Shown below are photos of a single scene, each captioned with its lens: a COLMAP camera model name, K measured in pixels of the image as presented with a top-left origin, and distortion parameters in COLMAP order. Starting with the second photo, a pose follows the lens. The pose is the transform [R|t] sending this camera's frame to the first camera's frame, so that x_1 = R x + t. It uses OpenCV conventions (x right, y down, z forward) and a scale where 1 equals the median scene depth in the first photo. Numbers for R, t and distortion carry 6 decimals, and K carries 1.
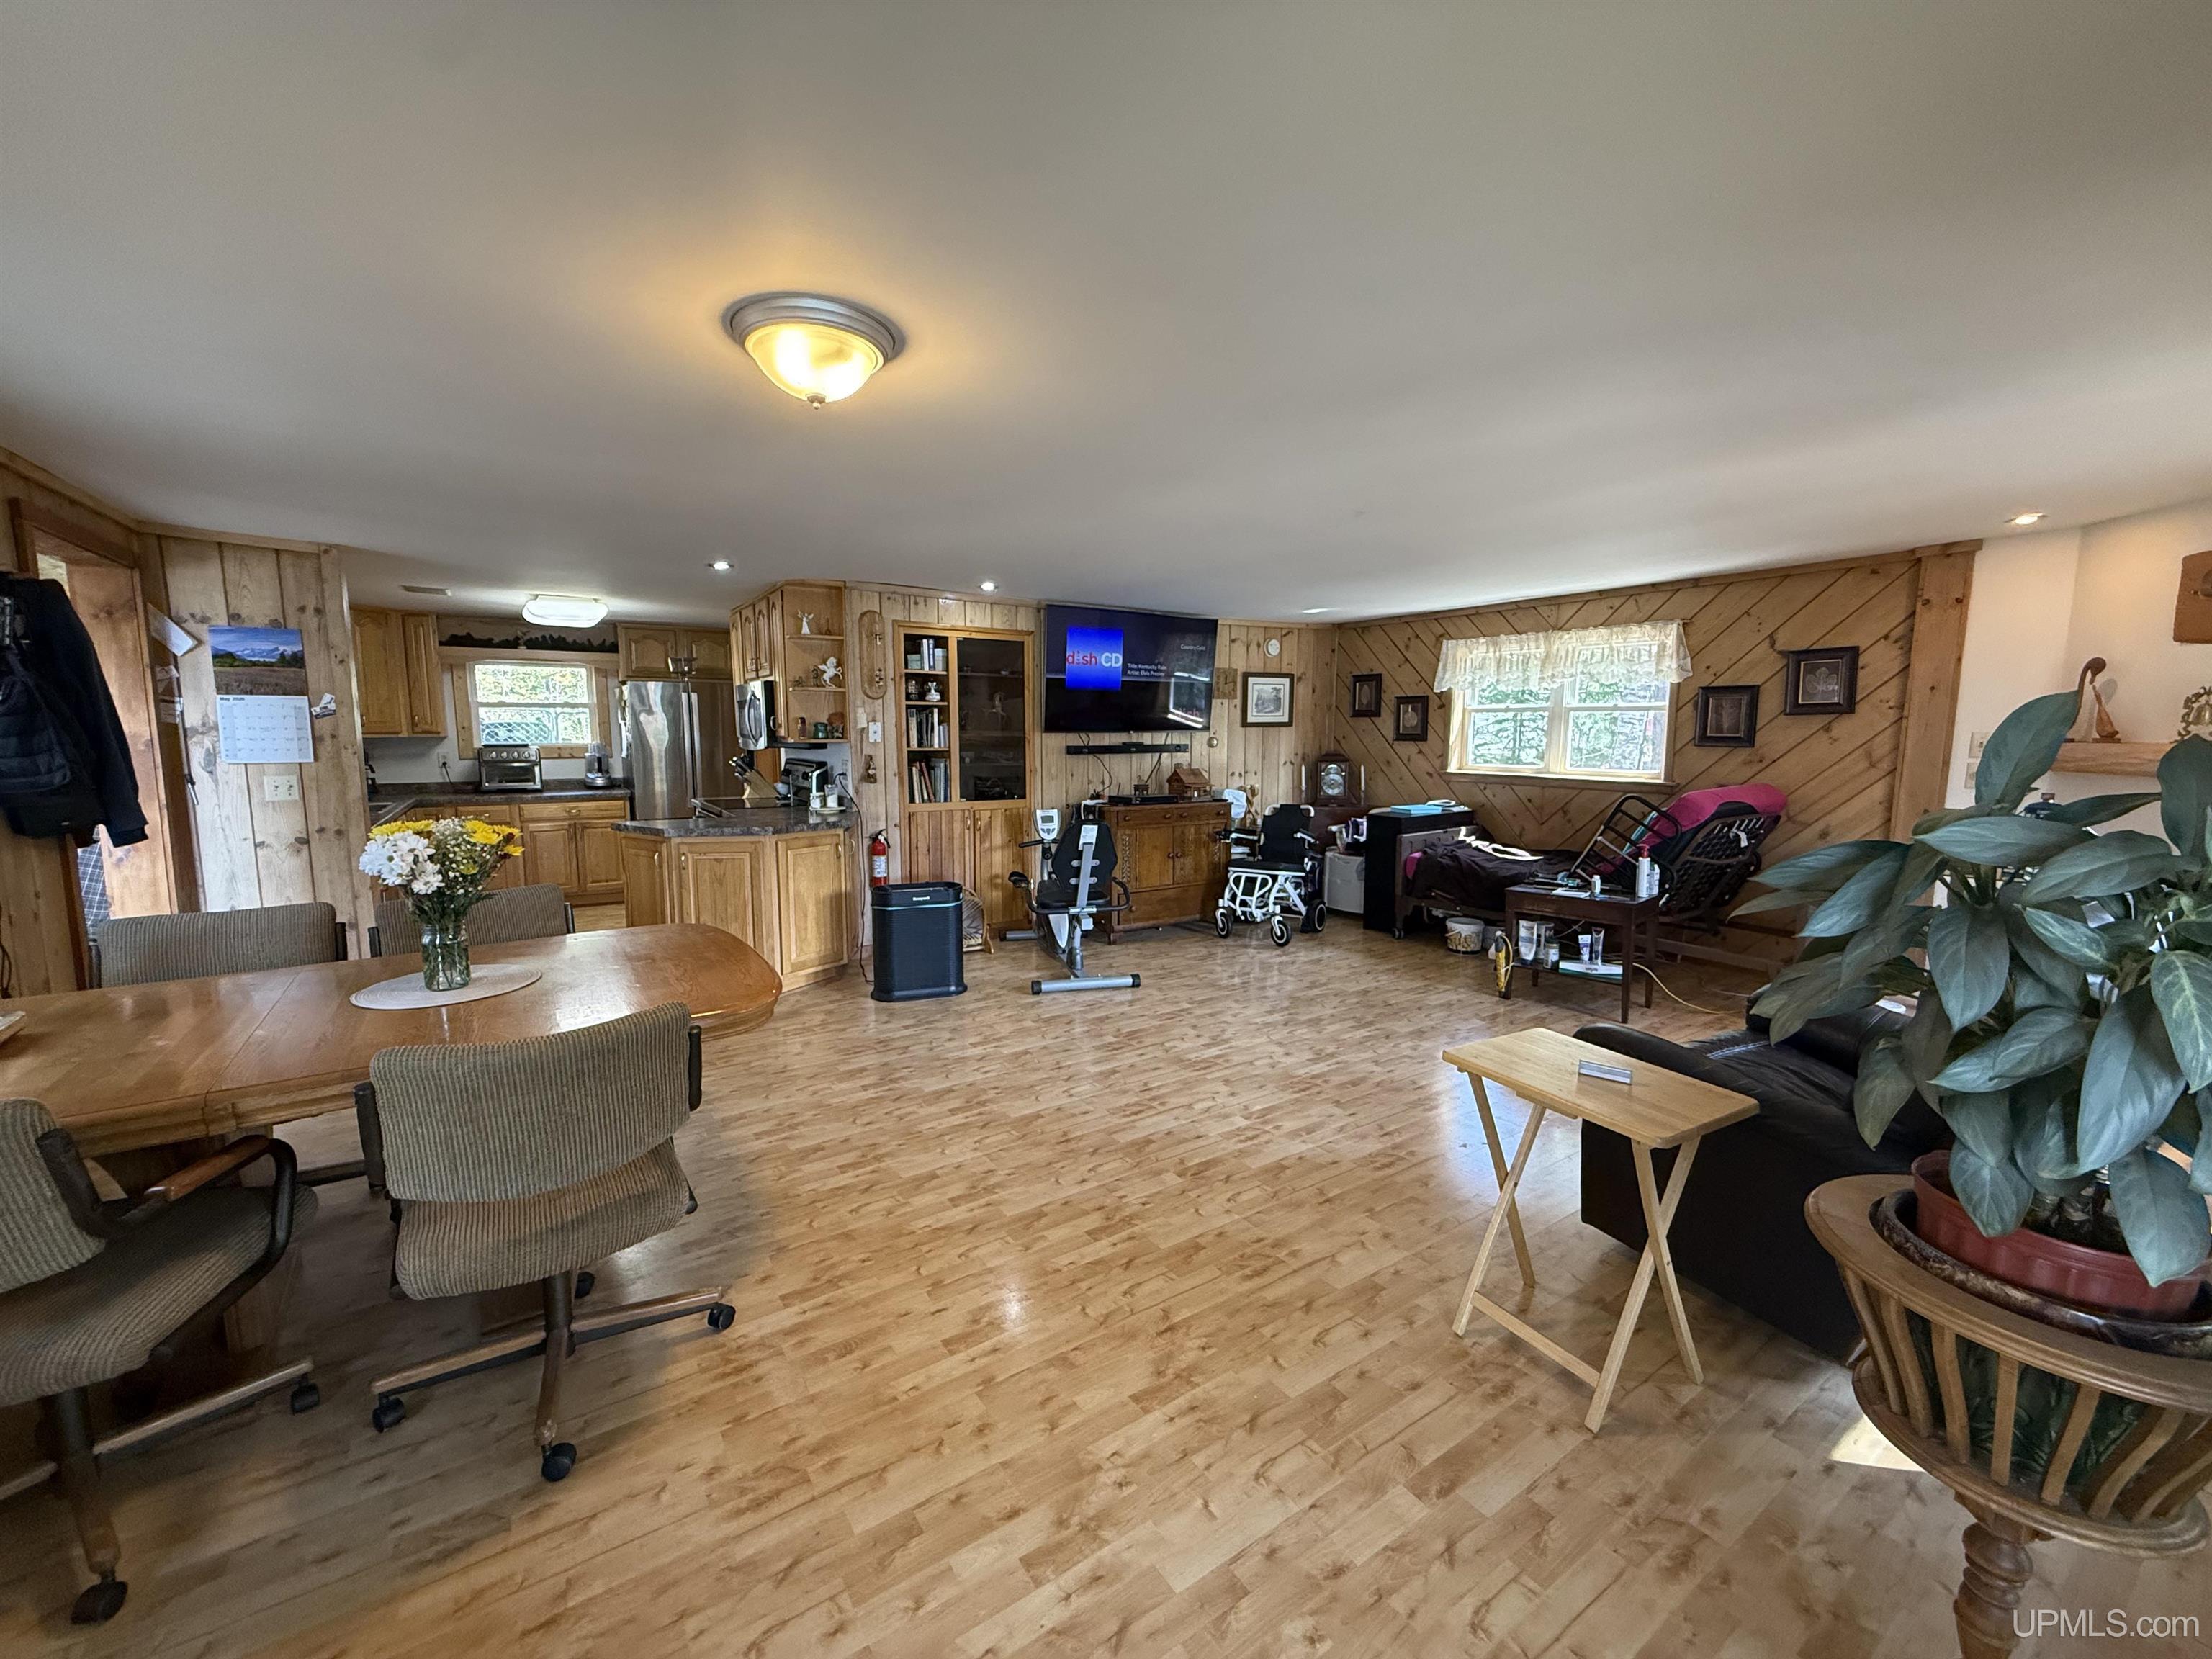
lens RADIAL K [[881.4, 0, 1103.7], [0, 881.4, 833.2], [0, 0, 1]] dist [-0.000531, 0.000405]
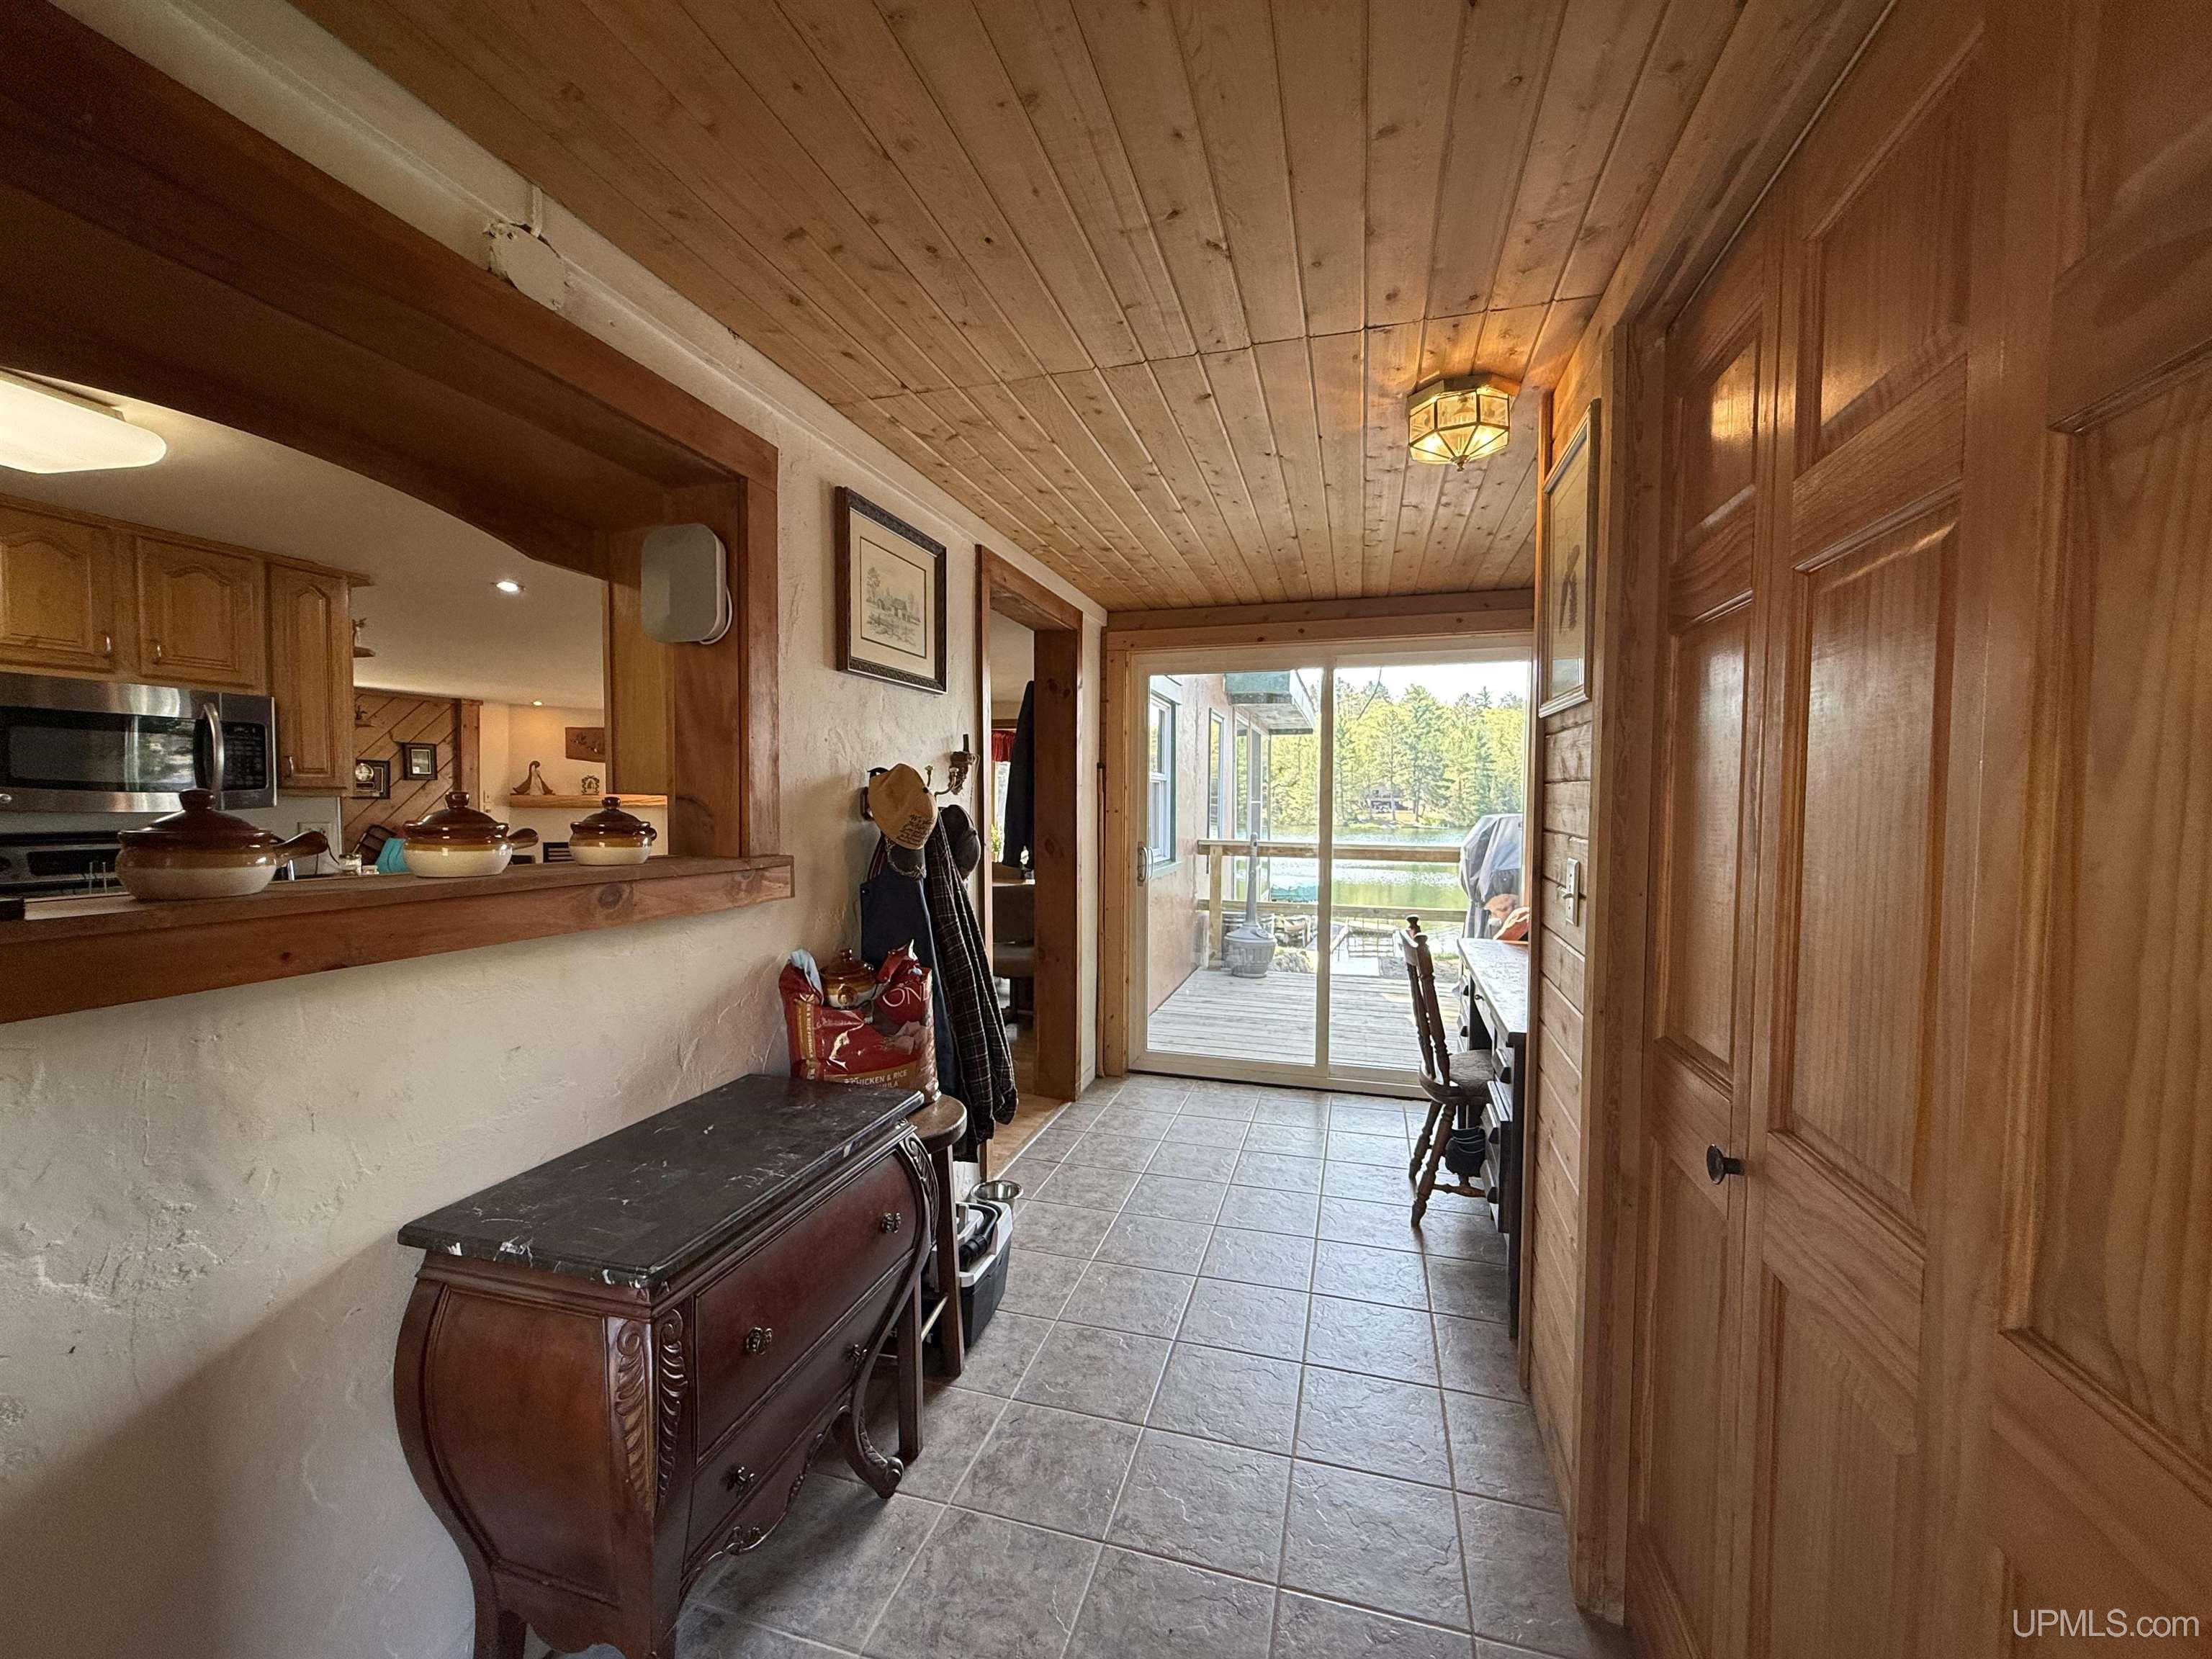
lens RADIAL K [[881.4, 0, 1103.7], [0, 881.4, 833.2], [0, 0, 1]] dist [-0.000531, 0.000405]
pose [[-0.650046, -0.033374, 0.759162, -1.970973], [0.081841, 0.990149, 0.113606, -0.165521], [-0.755475, 0.135979, -0.640911, 1.565351]]
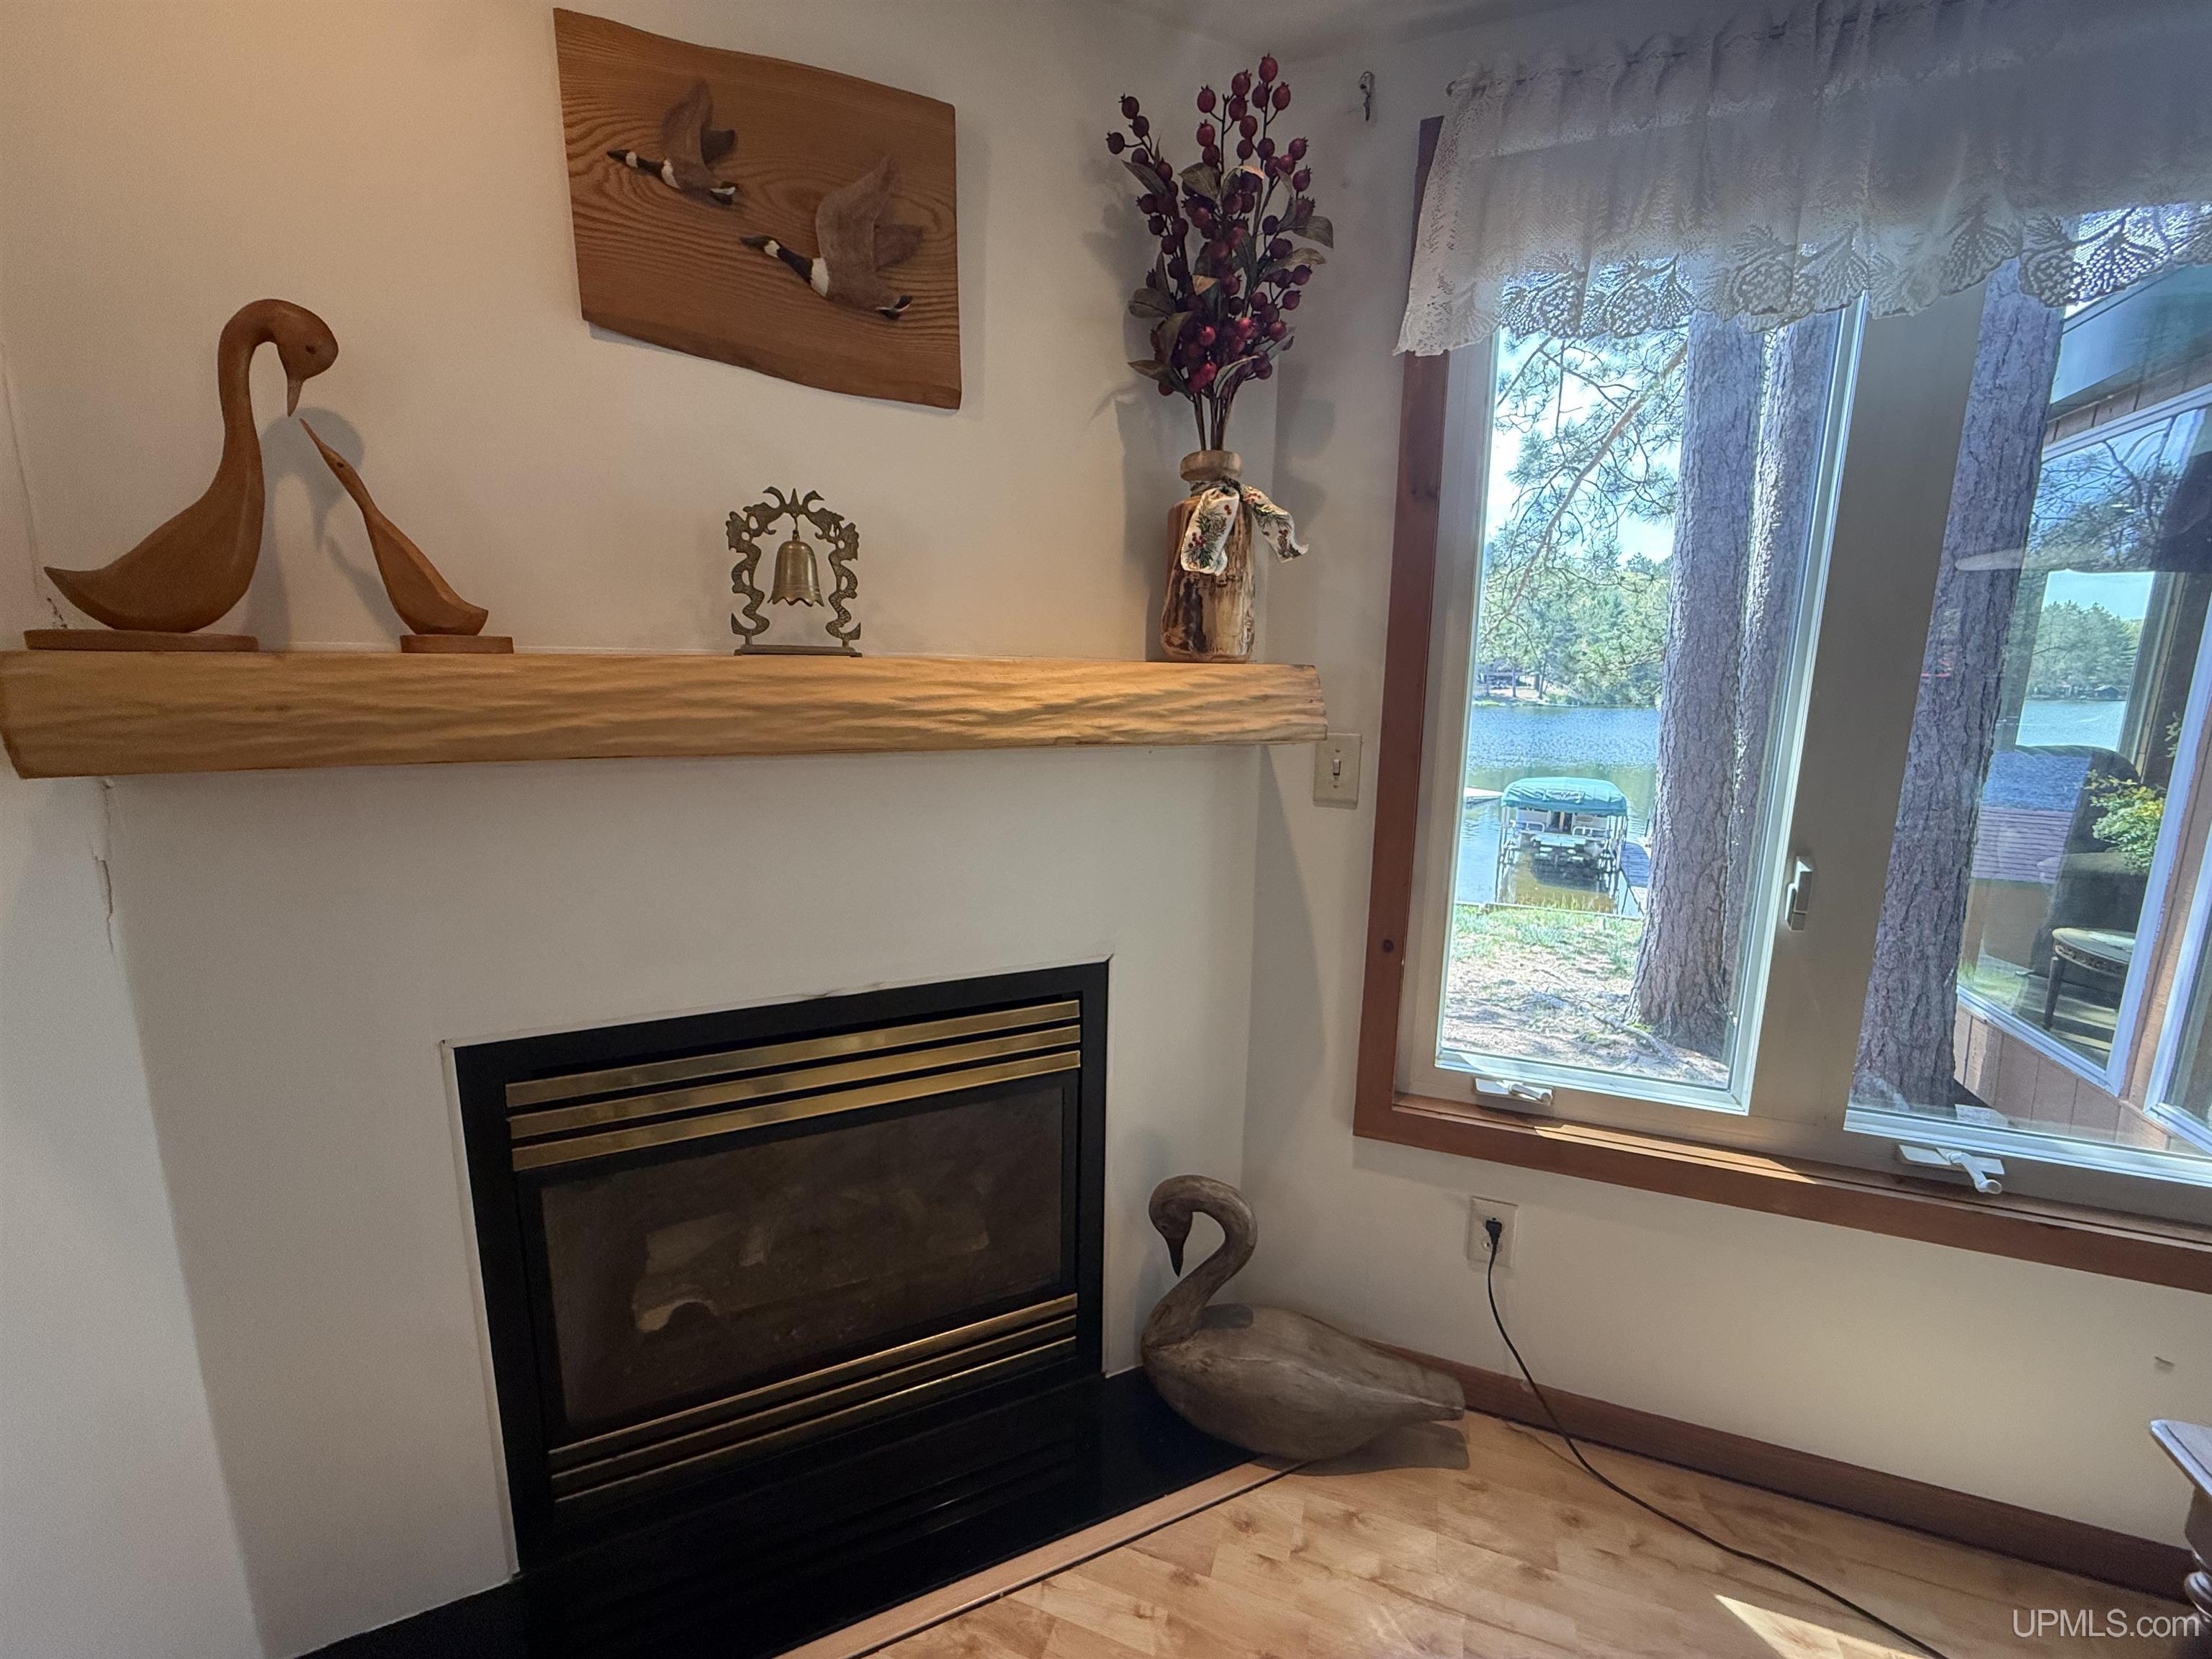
lens RADIAL K [[881.4, 0, 1103.7], [0, 881.4, 833.2], [0, 0, 1]] dist [-0.000531, 0.000405]
pose [[-0.589754, -0.149678, 0.793591, 0.863702], [0.085403, 0.965605, 0.245588, -0.107817], [-0.803055, 0.212612, -0.556686, 1.096841]]
